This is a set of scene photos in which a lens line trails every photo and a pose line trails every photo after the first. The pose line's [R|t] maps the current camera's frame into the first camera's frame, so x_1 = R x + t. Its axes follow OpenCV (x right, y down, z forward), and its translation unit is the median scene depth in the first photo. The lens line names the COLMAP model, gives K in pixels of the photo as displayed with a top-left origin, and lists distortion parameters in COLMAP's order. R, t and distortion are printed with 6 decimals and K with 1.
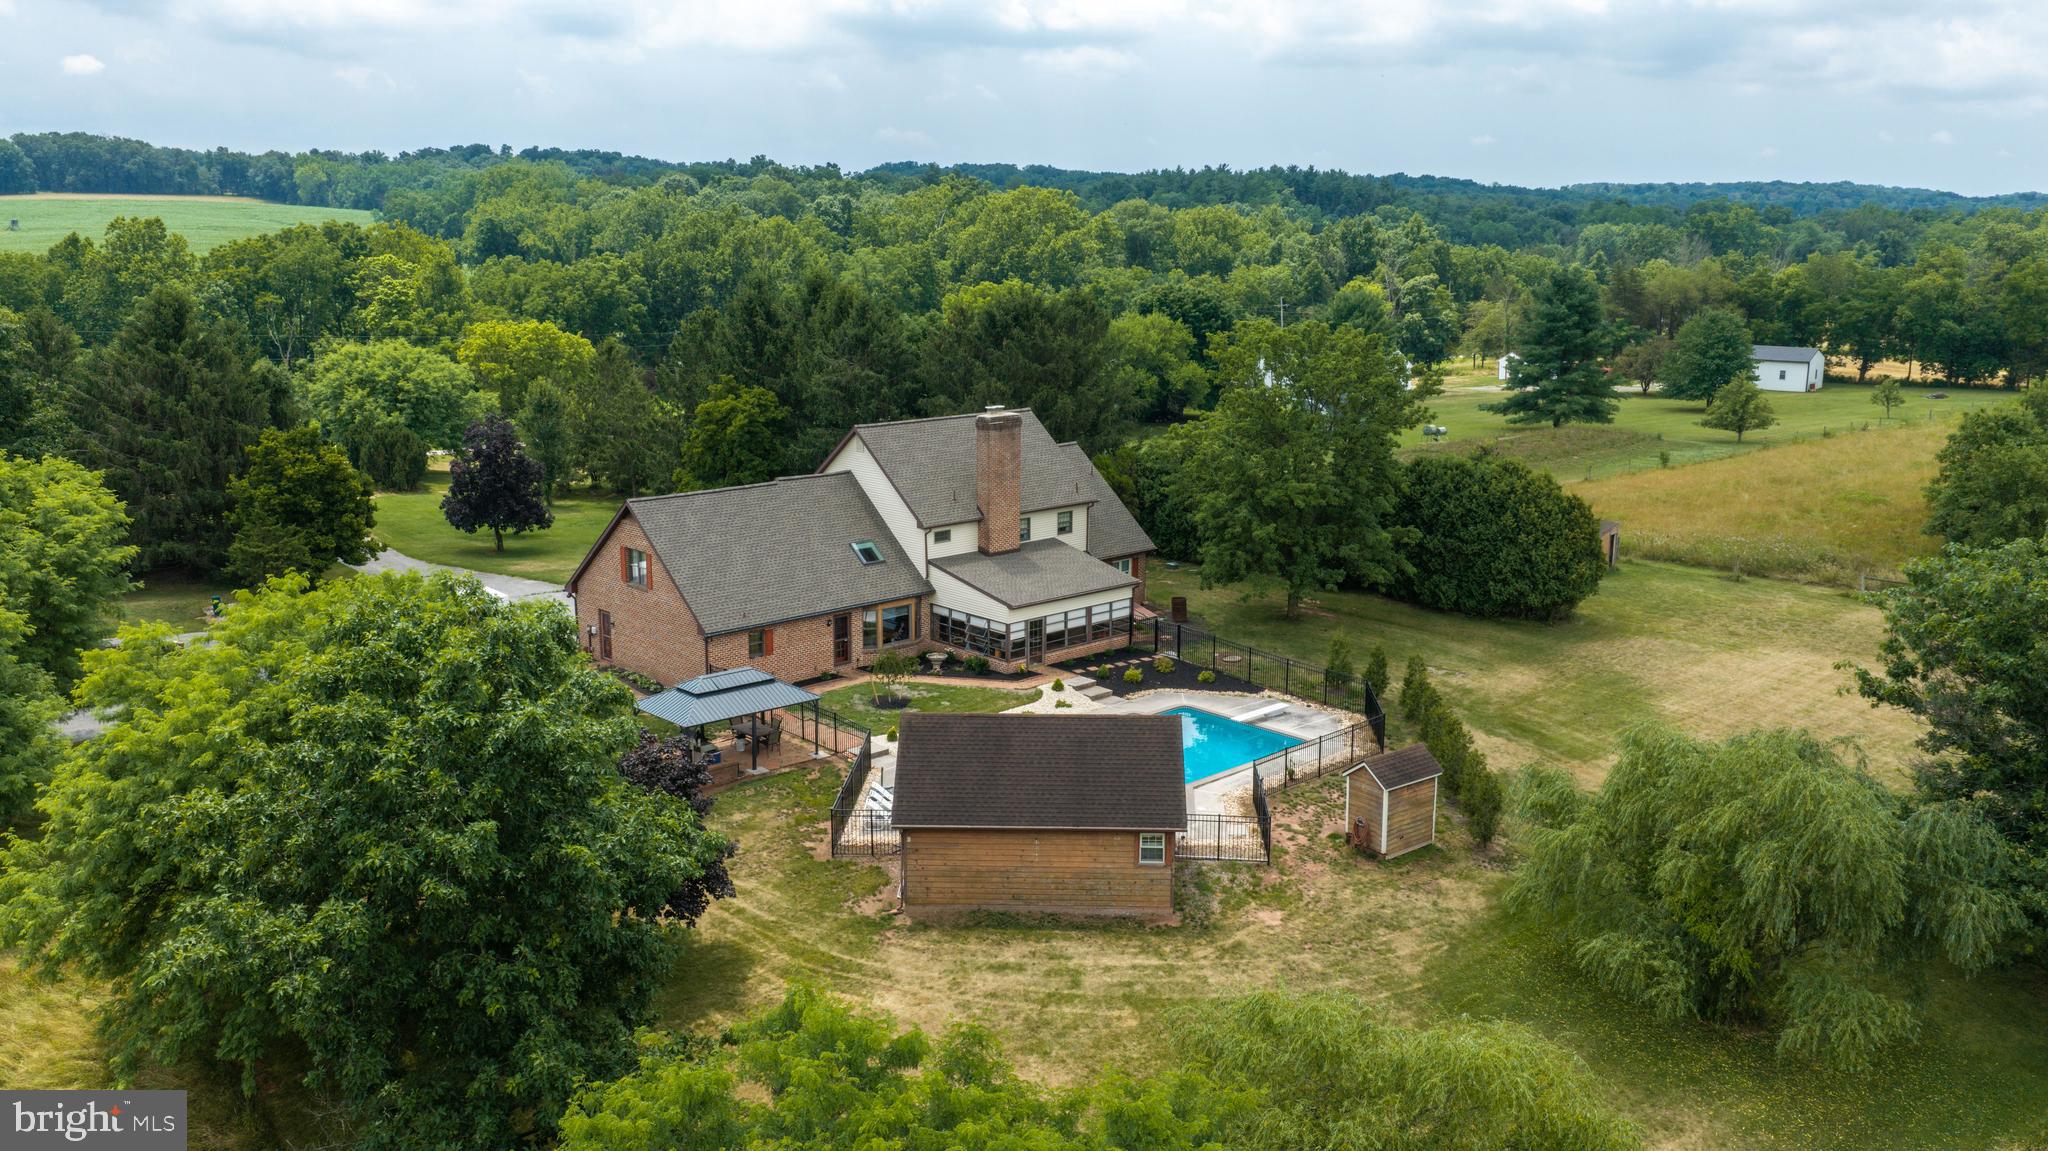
lens RADIAL K [[1688.2, 0, 1034.2], [0, 1688.2, 573.4], [0, 0, 1]] dist [0.009016, -0.019137]
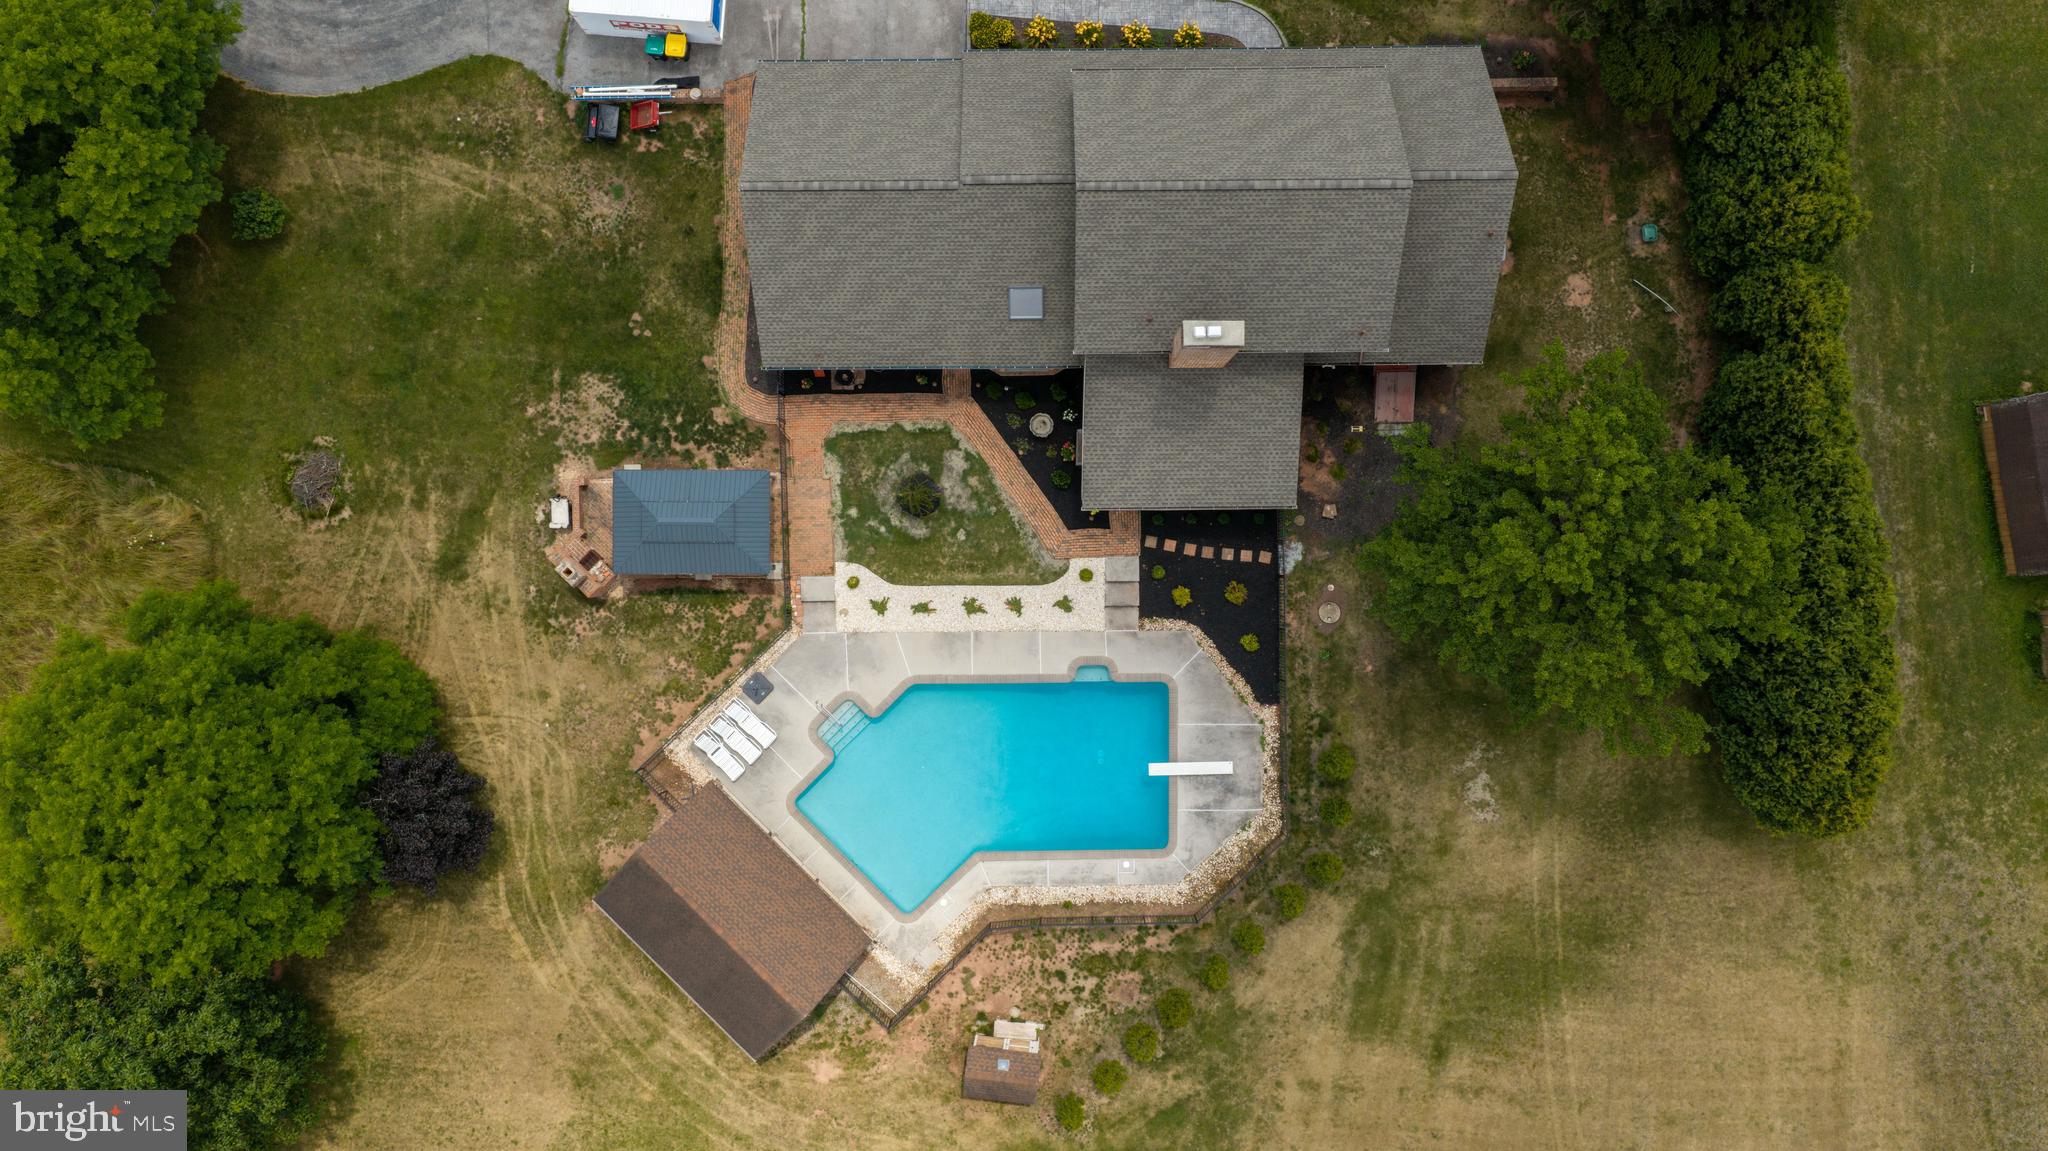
lens RADIAL K [[1688.2, 0, 1034.2], [0, 1688.2, 573.4], [0, 0, 1]] dist [0.009016, -0.019137]
pose [[0.727598, 0.685986, -0.005024, -0.002623], [-0.140230, 0.155897, 0.977769, -0.801493], [0.671519, -0.710718, 0.209626, 0.753463]]
